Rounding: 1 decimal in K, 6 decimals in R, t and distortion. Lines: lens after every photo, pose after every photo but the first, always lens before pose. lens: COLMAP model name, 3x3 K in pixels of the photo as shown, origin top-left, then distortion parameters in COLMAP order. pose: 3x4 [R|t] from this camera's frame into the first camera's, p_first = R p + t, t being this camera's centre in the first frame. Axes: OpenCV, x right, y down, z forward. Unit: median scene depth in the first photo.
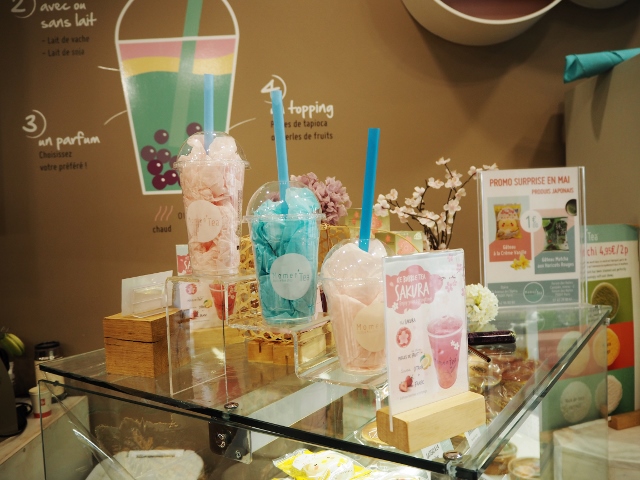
lens RADIAL K [[533.0, 0, 320.6], [0, 533.0, 236.9], [0, 0, 1]] dist [-0.025178, -0.005692]
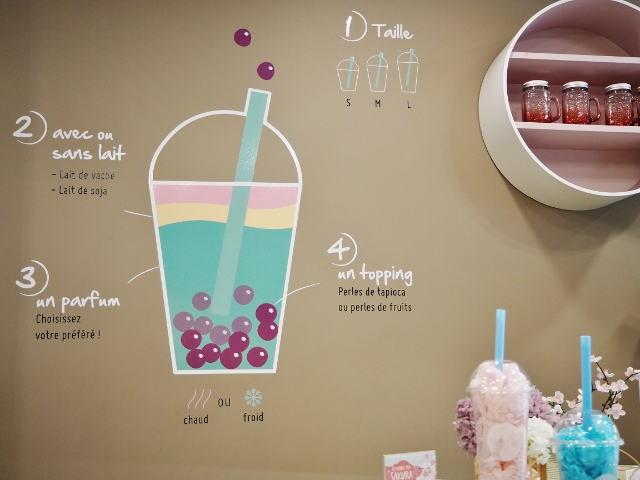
lens RADIAL K [[838.9, 0, 320.0], [0, 838.9, 241.7], [0, 0, 1]] dist [0.021608, 0.000000]
pose [[0.987406, 0.043850, 0.152010, -0.320469], [-0.013495, 0.980665, -0.195227, -0.032829], [-0.157632, 0.190717, 0.968906, -0.264708]]
